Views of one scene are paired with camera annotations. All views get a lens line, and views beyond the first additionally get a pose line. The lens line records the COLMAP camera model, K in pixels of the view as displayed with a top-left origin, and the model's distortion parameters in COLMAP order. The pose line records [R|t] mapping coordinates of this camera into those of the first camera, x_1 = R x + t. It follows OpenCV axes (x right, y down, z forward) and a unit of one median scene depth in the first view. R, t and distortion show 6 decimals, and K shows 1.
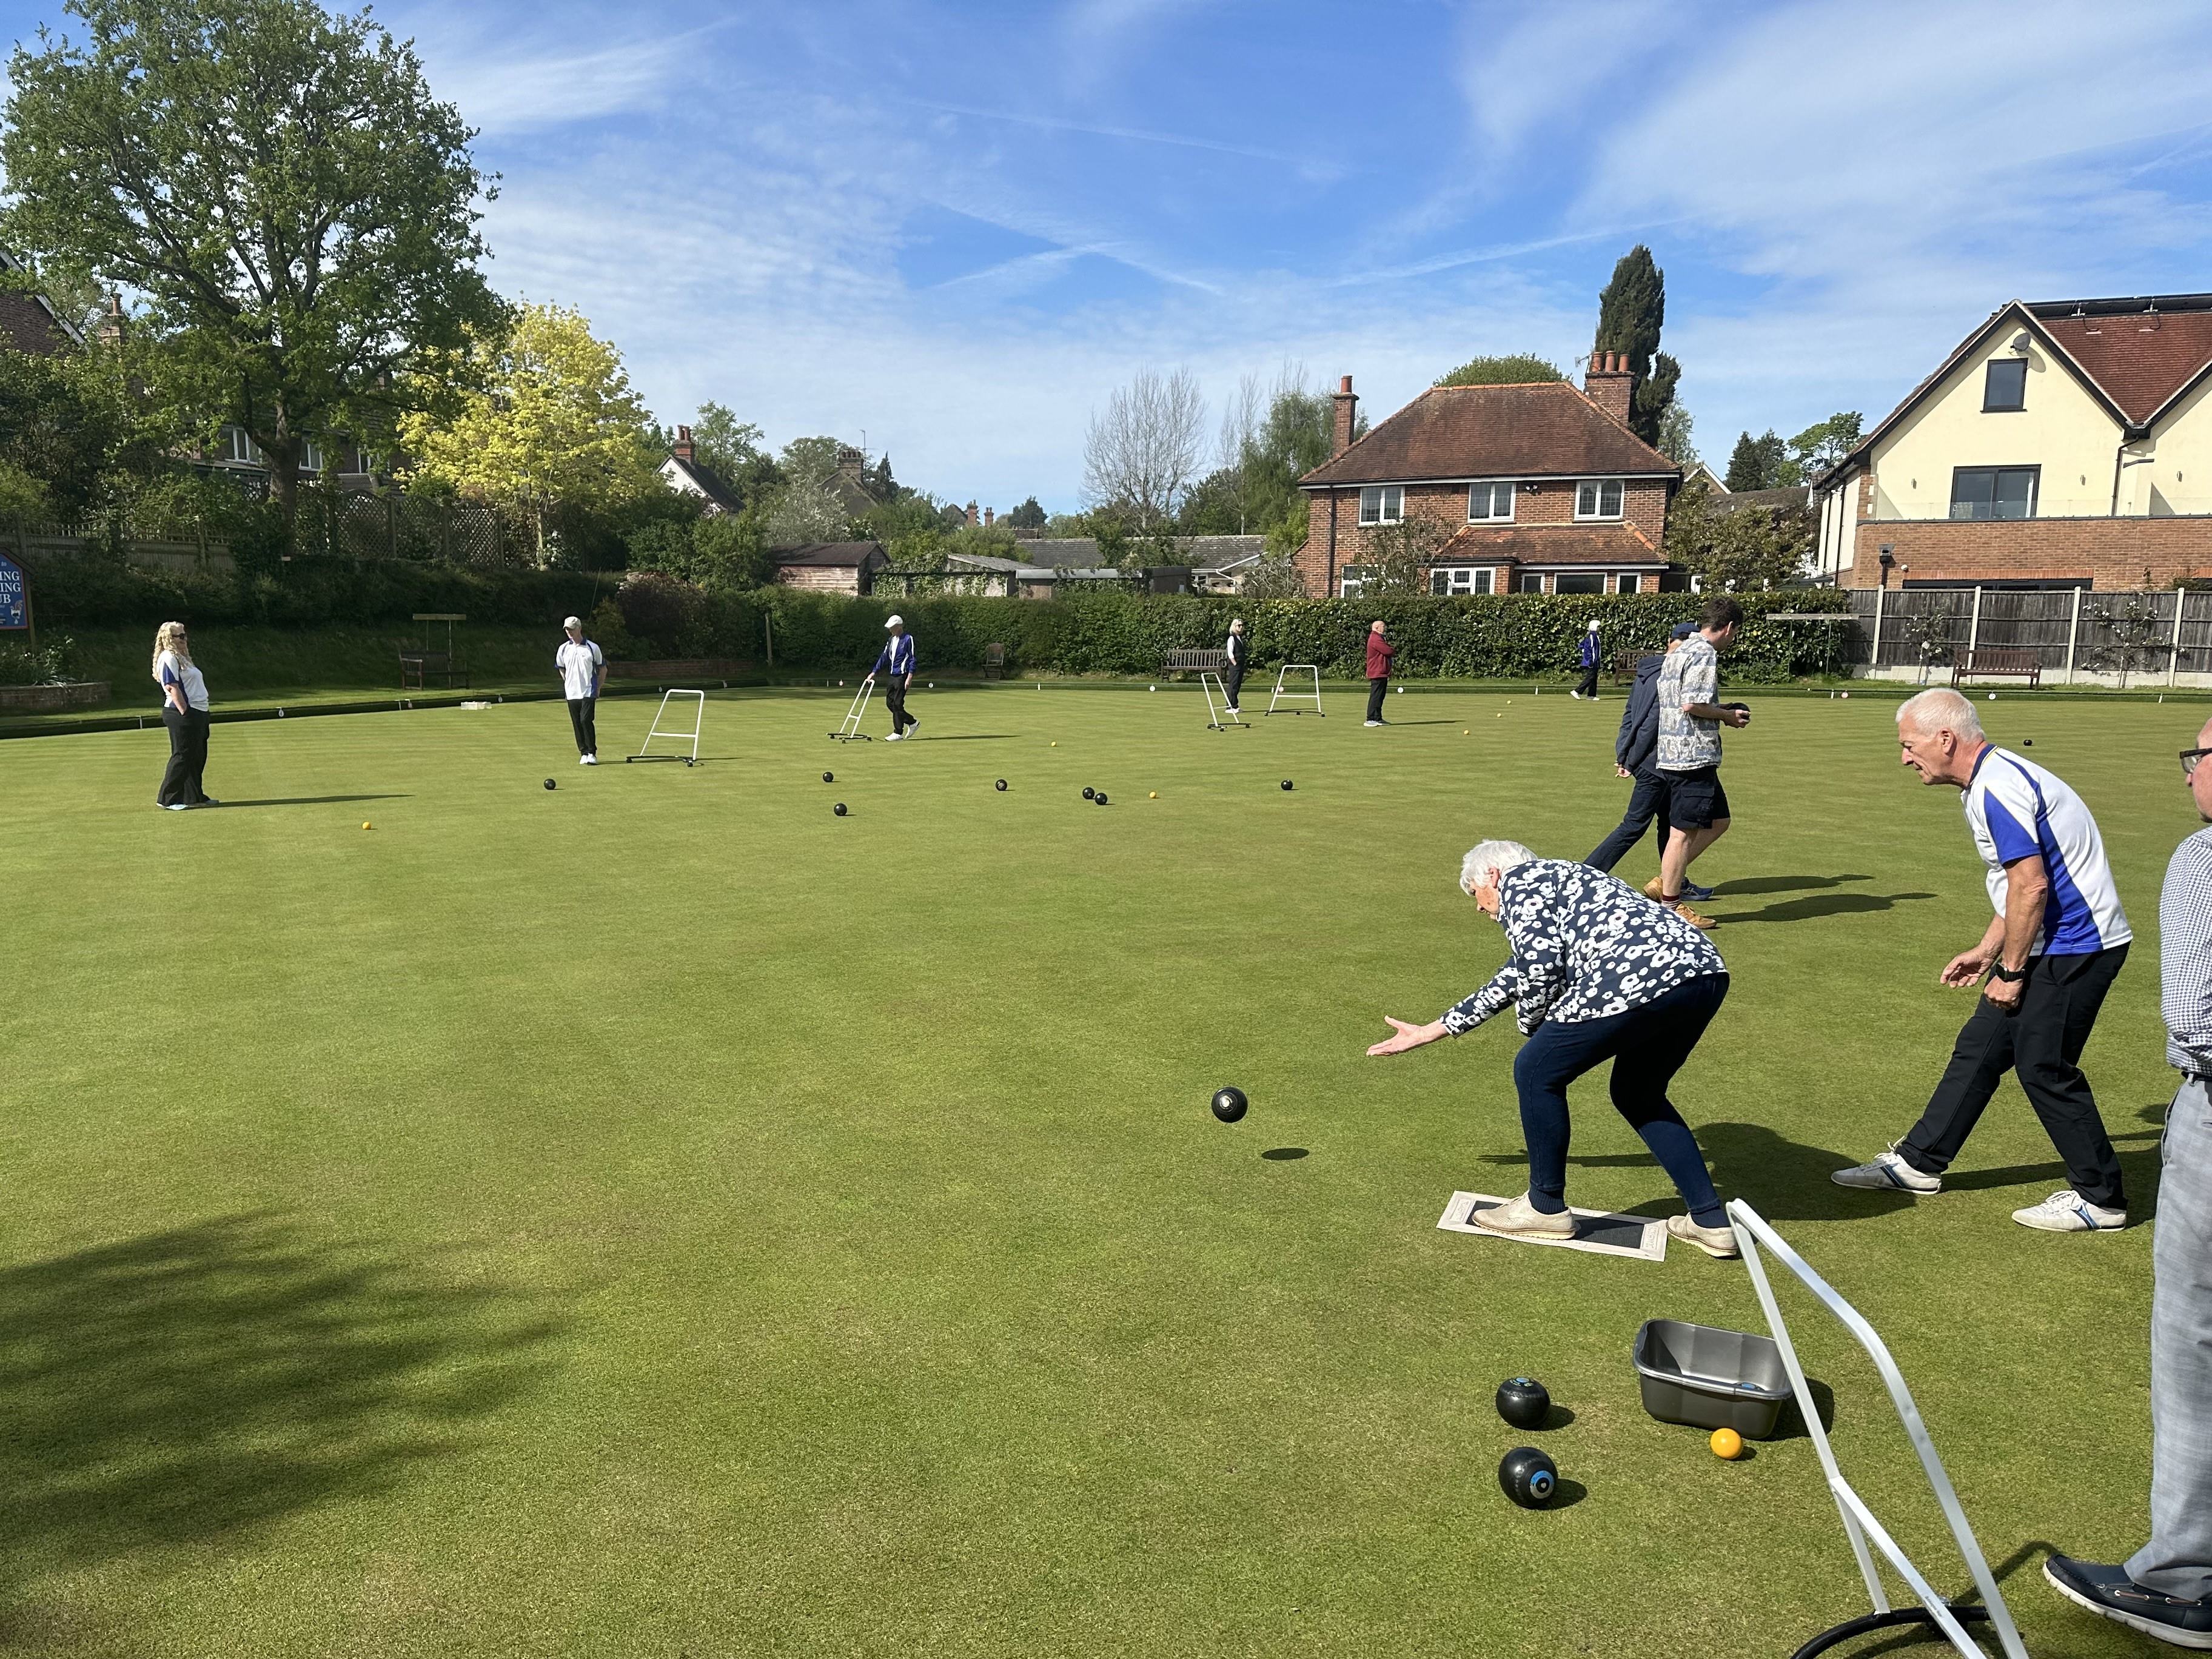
lens RADIAL K [[1706.7, 0, 970.5], [0, 1706.7, 947.5], [0, 0, 1]] dist [0.128823, -0.196852]
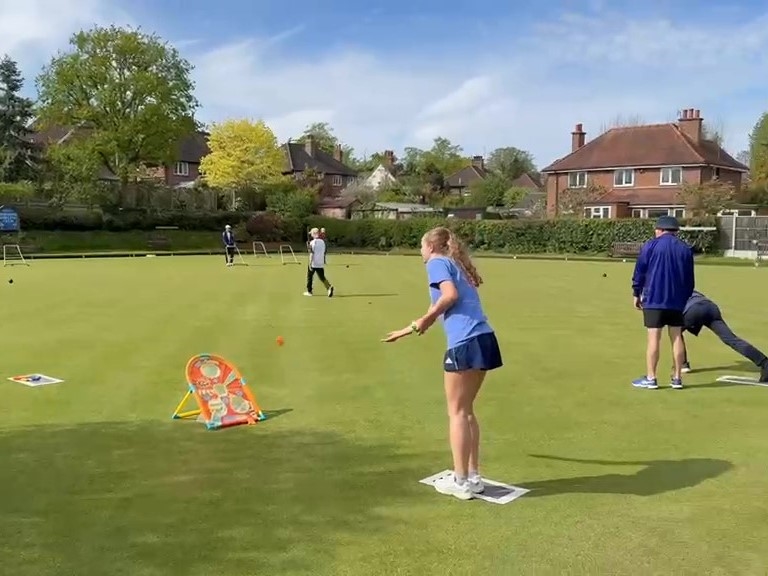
lens RADIAL K [[801.0, 0, 286.0], [0, 801.0, 286.7], [0, 0, 1]] dist [0.172370, -0.342058]
pose [[0.911456, 0.032913, -0.410079, 0.359956], [-0.080855, 0.991685, -0.100120, 0.024614], [0.403374, 0.124412, 0.906538, -0.119874]]
